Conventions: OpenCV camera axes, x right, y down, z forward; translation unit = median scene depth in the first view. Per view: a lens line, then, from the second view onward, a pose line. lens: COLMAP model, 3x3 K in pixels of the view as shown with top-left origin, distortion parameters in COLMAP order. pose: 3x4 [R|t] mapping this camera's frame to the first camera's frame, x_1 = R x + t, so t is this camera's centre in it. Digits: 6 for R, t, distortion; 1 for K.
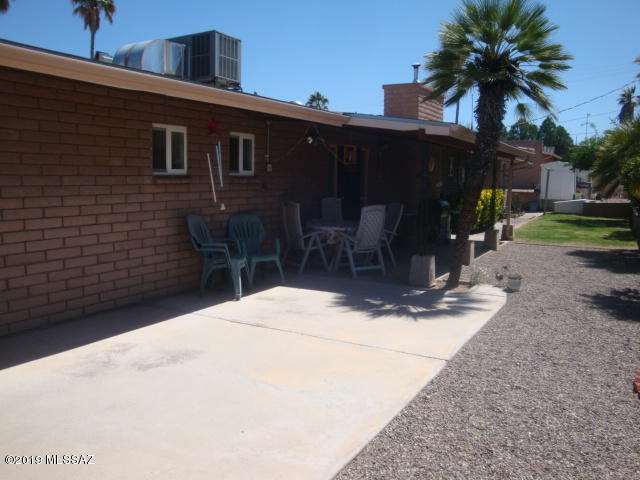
lens RADIAL K [[534.4, 0, 320.0], [0, 534.4, 240.0], [0, 0, 1]] dist [-0.066658, 0.002267]
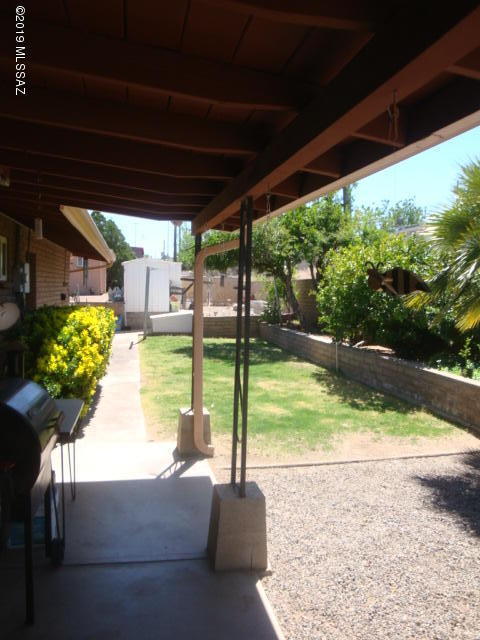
lens RADIAL K [[534.4, 0, 240.0], [0, 534.4, 320.0], [0, 0, 1]] dist [-0.066658, 0.002267]
pose [[0.755556, -0.039000, 0.653922, 0.079104], [0.066503, 0.997636, -0.017340, -0.046243], [-0.651699, 0.056589, 0.756364, 0.388228]]
